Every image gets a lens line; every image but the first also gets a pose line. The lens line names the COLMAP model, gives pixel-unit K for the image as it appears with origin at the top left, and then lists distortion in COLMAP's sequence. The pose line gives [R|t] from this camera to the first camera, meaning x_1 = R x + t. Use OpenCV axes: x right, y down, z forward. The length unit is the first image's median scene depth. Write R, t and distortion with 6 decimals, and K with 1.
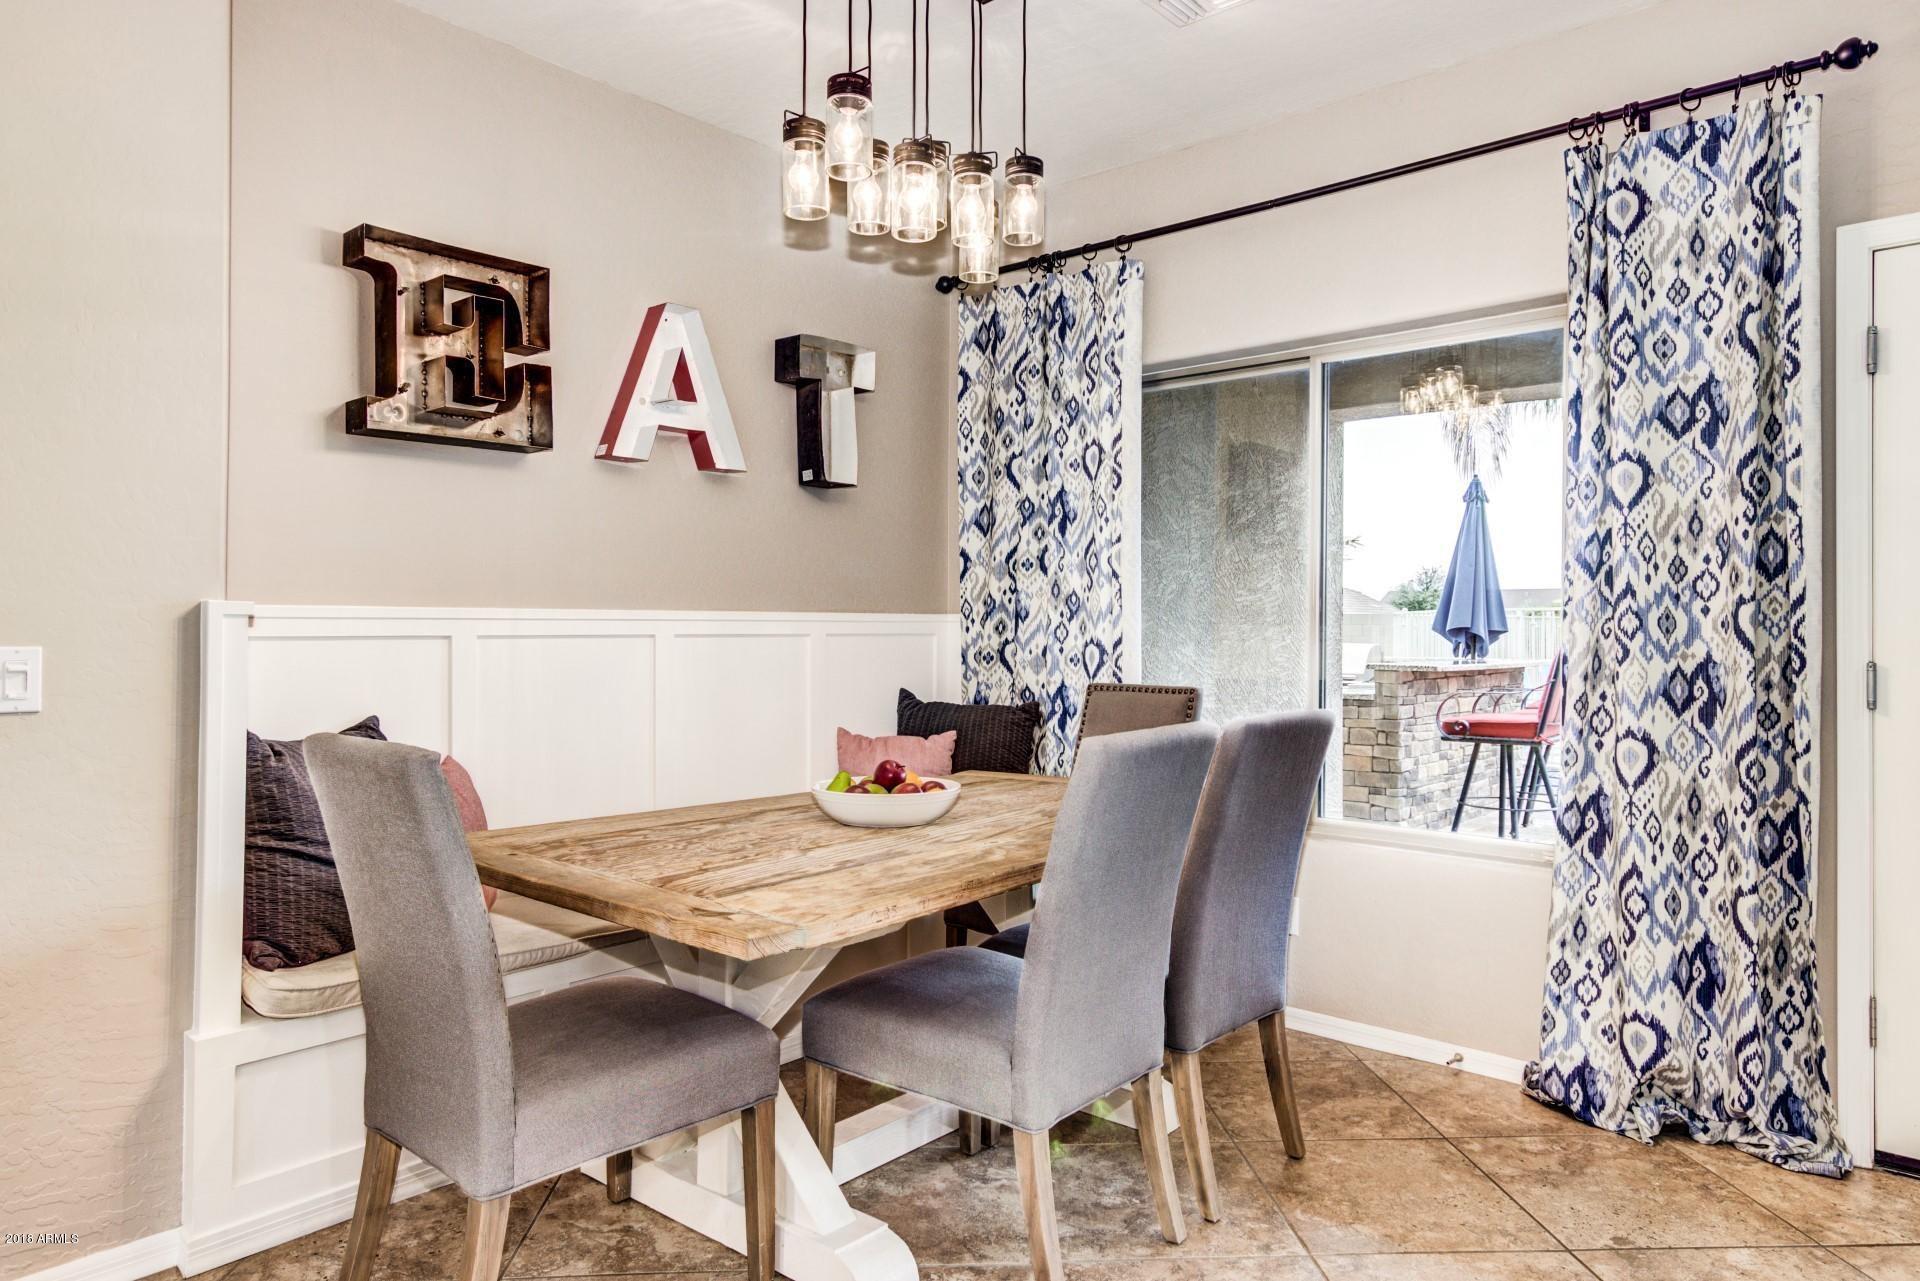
lens RADIAL K [[1165.3, 0, 958.7], [0, 1165.3, 629.8], [0, 0, 1]] dist [0.007787, 0.001740]
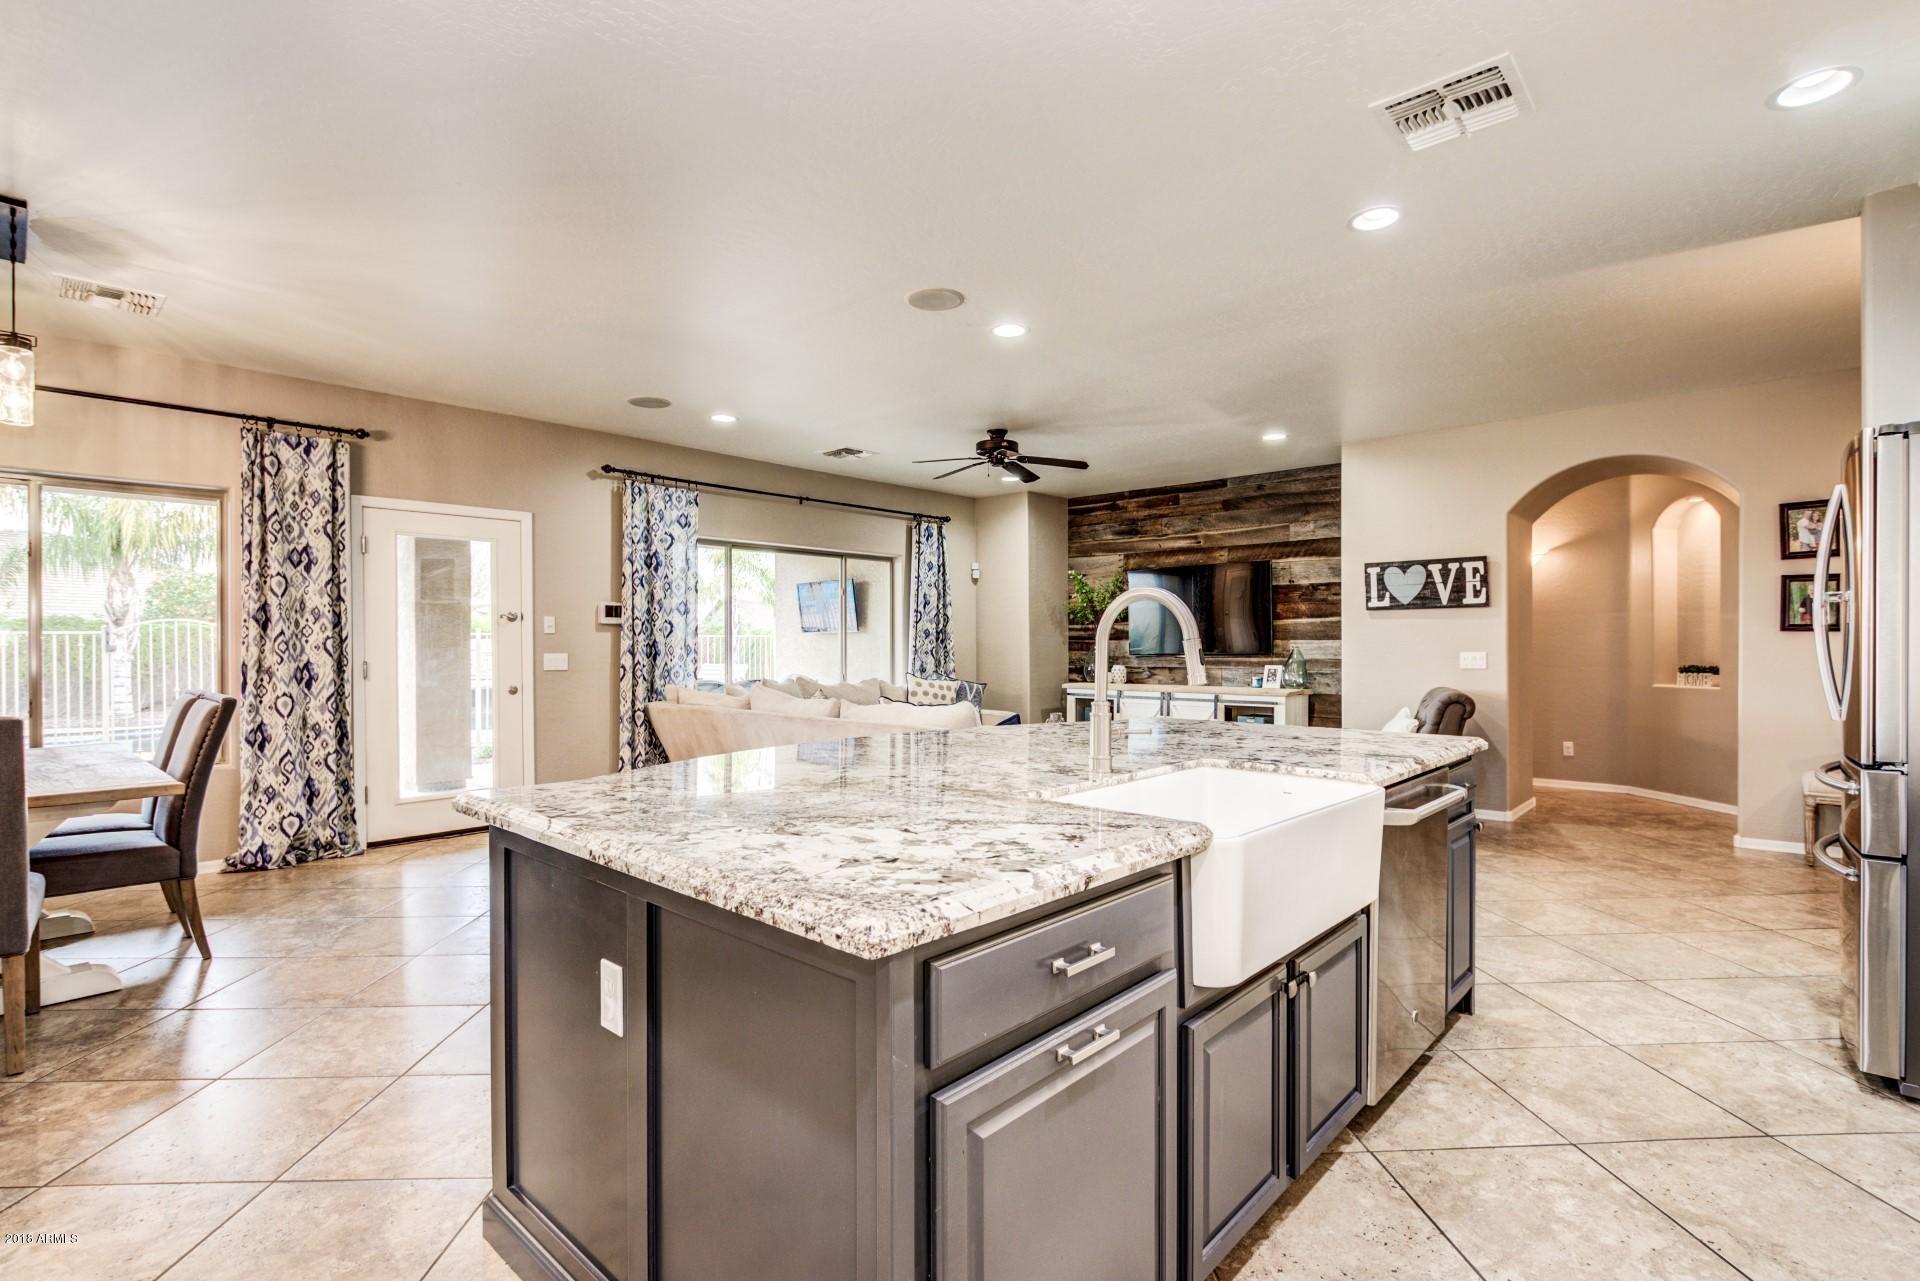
lens RADIAL K [[886.4, 0, 958.9], [0, 886.4, 643.7], [0, 0, 1]] dist [0.000561, -0.000115]
pose [[0.012710, -0.002362, 0.999916, -1.156376], [0.003388, 0.999992, 0.002319, -0.011629], [-0.999913, 0.003358, 0.012718, -0.358546]]
